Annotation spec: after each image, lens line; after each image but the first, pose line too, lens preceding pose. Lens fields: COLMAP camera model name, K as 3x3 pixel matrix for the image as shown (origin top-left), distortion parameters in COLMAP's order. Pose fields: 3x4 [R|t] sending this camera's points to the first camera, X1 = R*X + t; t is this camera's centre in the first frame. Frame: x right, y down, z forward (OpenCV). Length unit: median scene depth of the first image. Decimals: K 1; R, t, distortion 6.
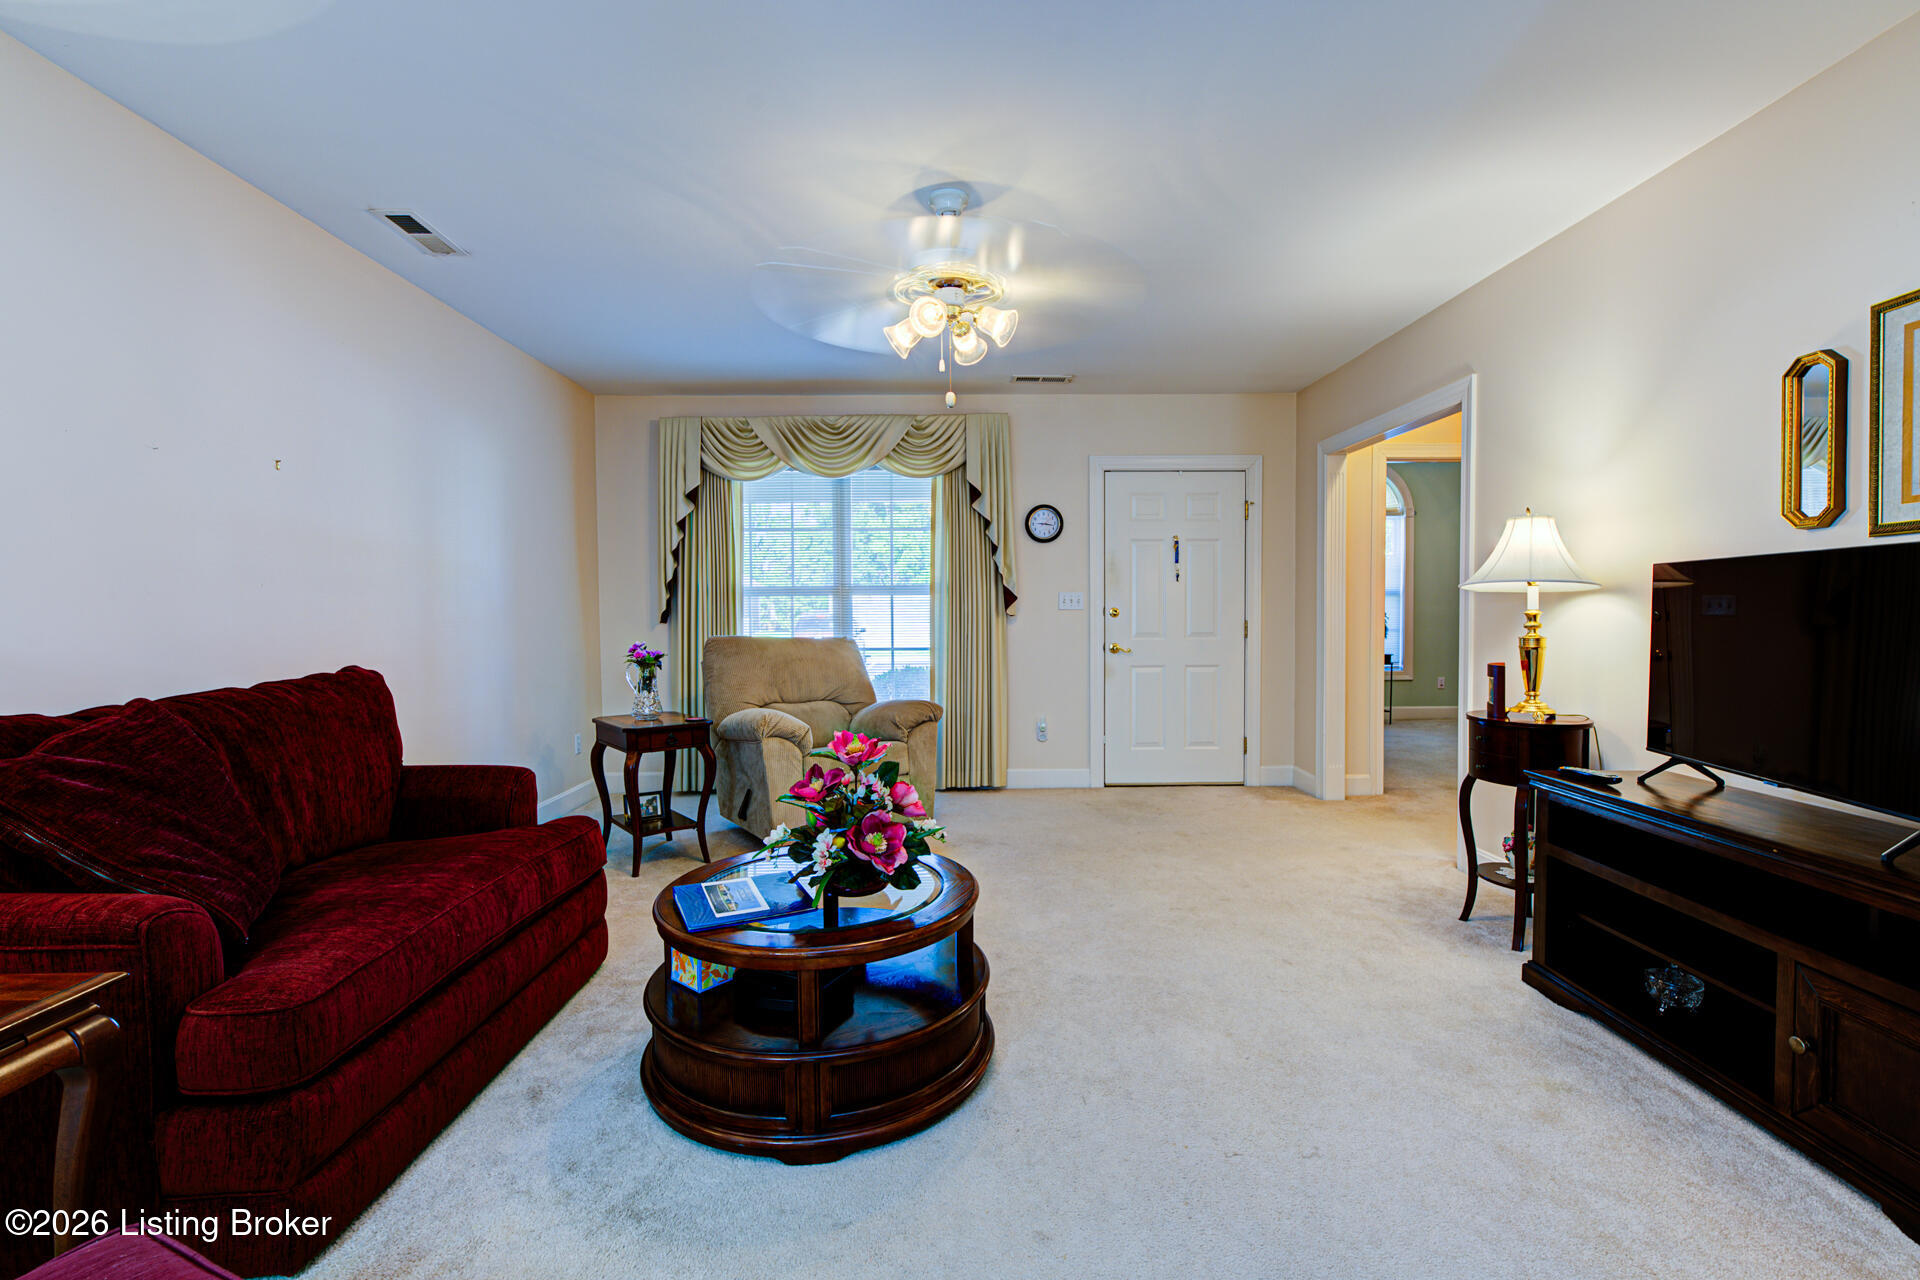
lens RADIAL K [[851.3, 0, 963.9], [0, 851.3, 635.1], [0, 0, 1]] dist [-0.000400, 0.000597]
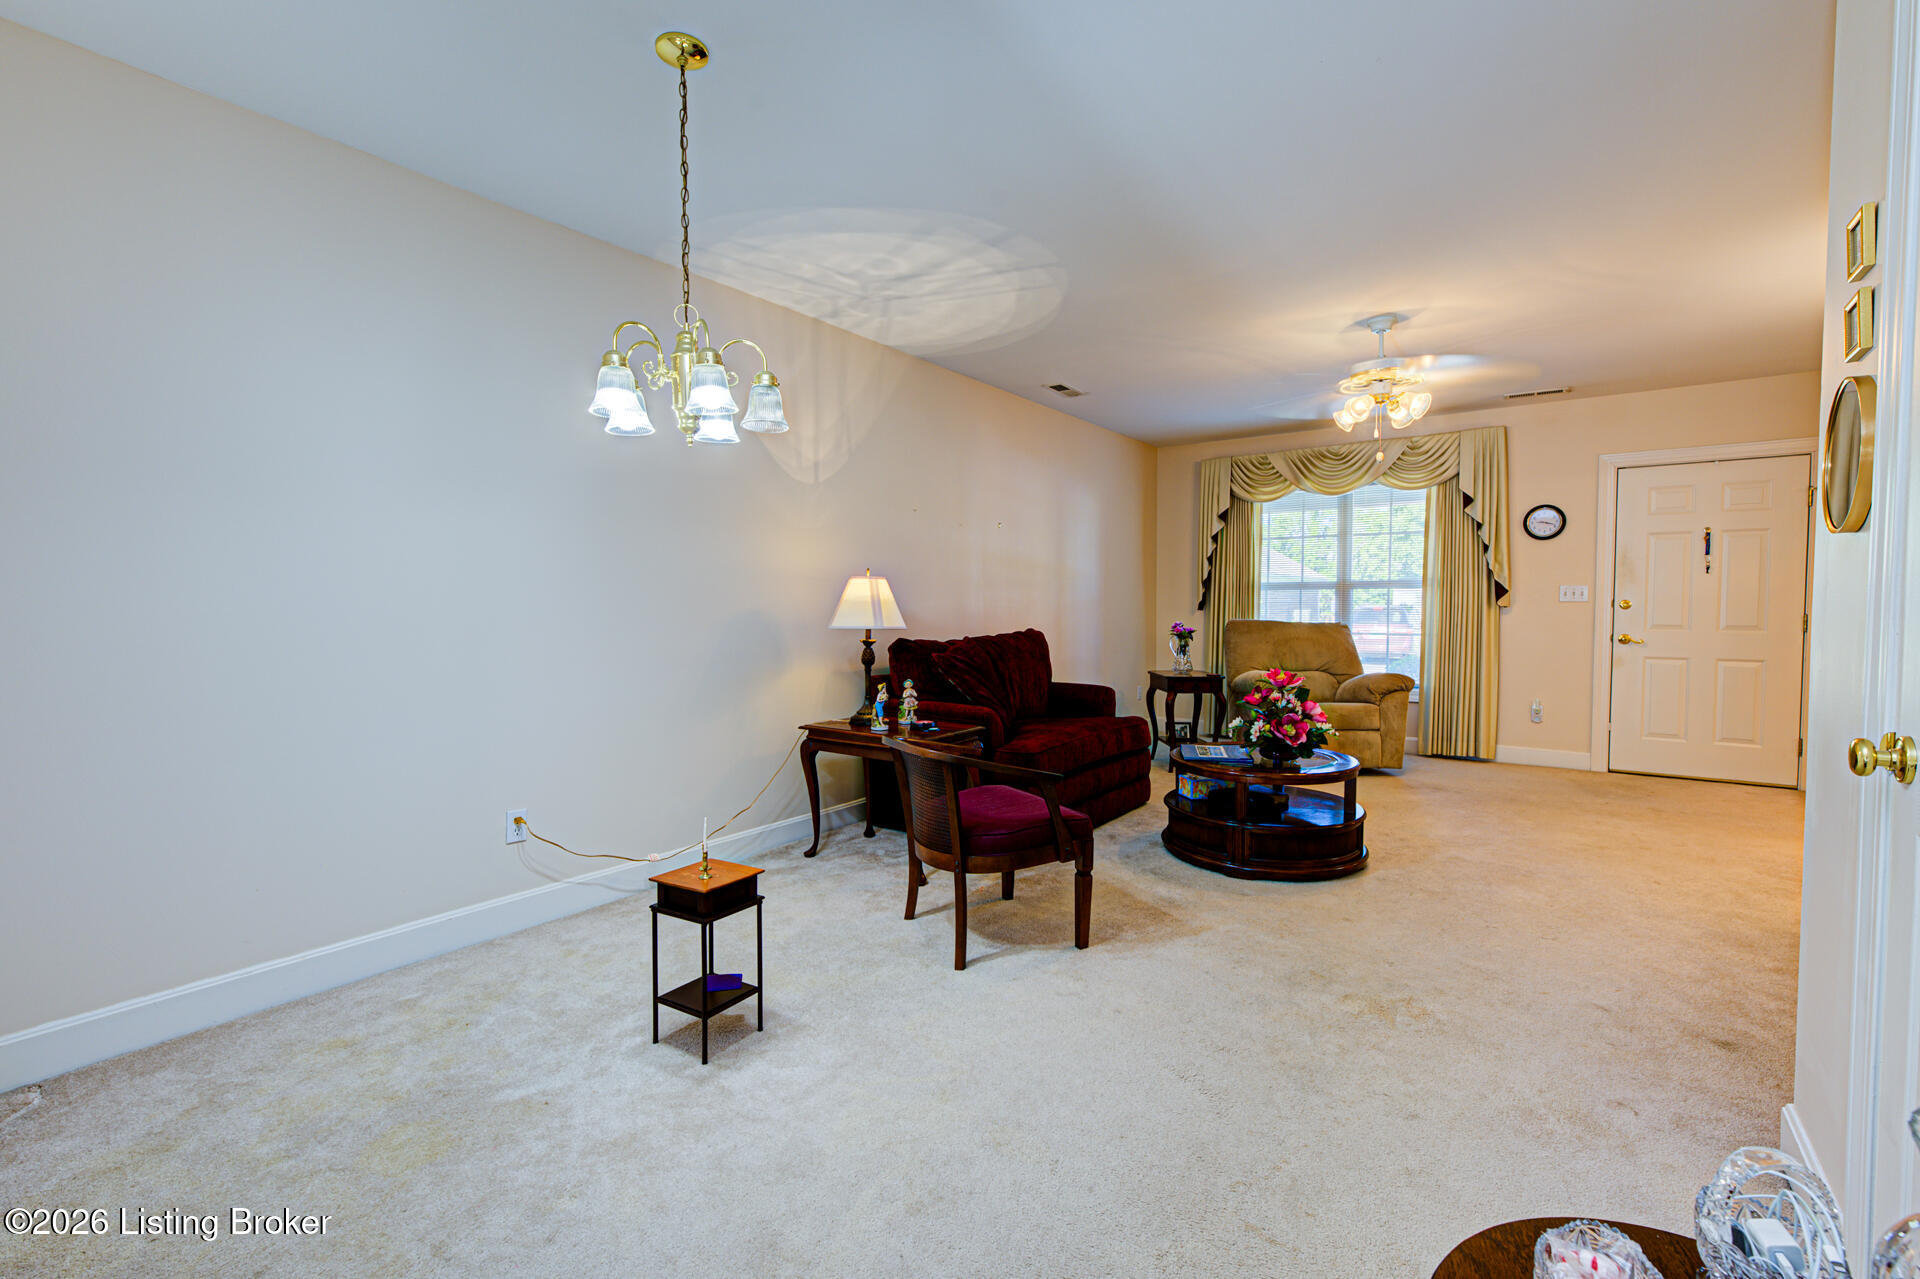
lens RADIAL K [[851.3, 0, 955.4], [0, 851.3, 640.7], [0, 0, 1]] dist [-0.000400, 0.000597]
pose [[0.798269, 0.032168, -0.601442, 0.173763], [-0.022047, 0.999464, 0.024194, 0.011635], [0.601898, -0.006053, 0.798550, -0.363760]]
